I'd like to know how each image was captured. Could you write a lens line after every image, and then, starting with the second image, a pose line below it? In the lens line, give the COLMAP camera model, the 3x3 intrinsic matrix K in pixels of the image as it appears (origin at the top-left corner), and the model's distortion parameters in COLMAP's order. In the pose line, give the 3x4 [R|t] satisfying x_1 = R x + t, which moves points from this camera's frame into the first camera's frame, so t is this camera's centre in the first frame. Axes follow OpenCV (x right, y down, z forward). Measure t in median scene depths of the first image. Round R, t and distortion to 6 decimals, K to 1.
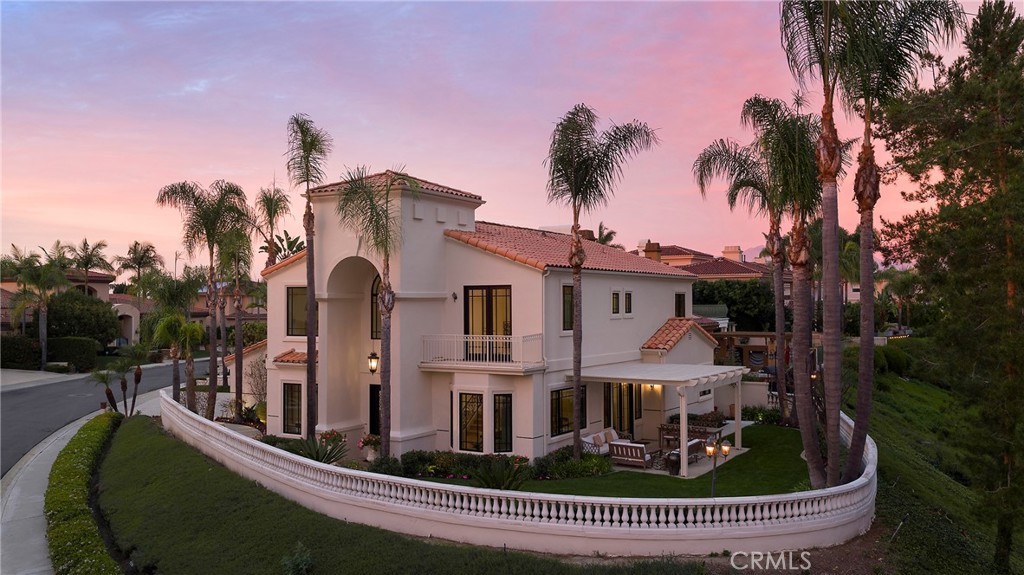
lens RADIAL K [[861.1, 0, 519.4], [0, 861.1, 282.5], [0, 0, 1]] dist [0.025413, -0.046975]
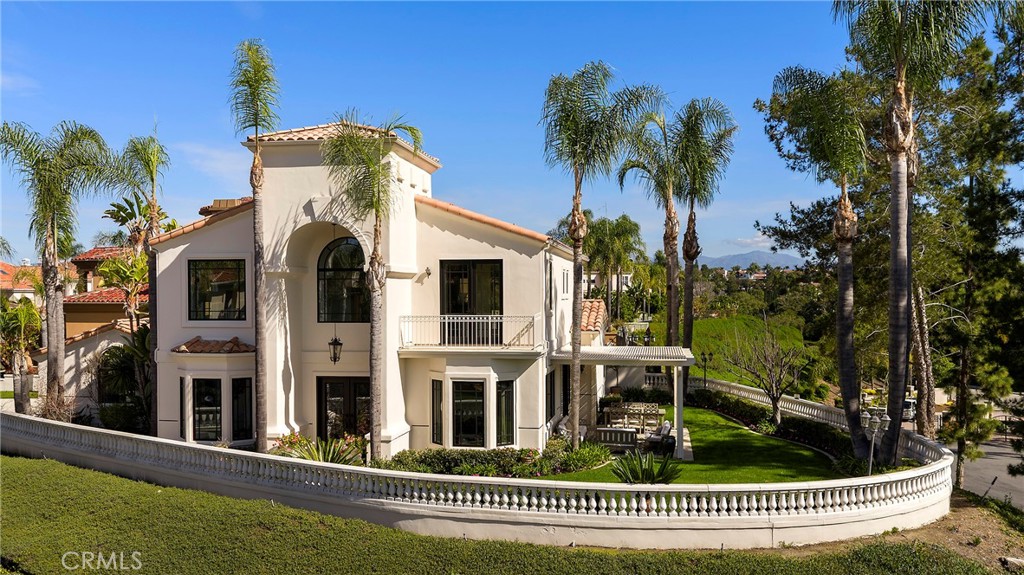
lens RADIAL K [[861.1, 0, 513.1], [0, 861.1, 298.7], [0, 0, 1]] dist [0.025413, -0.046975]
pose [[0.933809, -0.001271, 0.357769, -0.317070], [-0.008368, 0.999643, 0.025392, 0.021487], [-0.357673, -0.026704, 0.933465, 0.163354]]
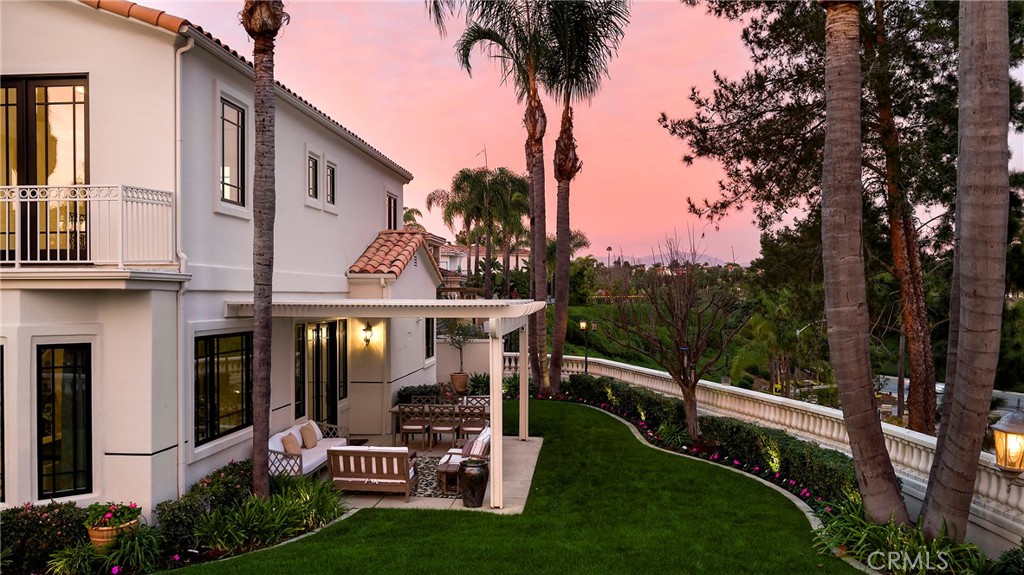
lens RADIAL K [[861.1, 0, 512.0], [0, 861.1, 294.5], [0, 0, 1]] dist [0.025413, -0.046975]
pose [[0.898664, 0.000908, 0.438637, -0.008678], [-0.012218, 0.999662, 0.022962, 0.093630], [-0.438467, -0.025994, 0.898371, 0.554050]]
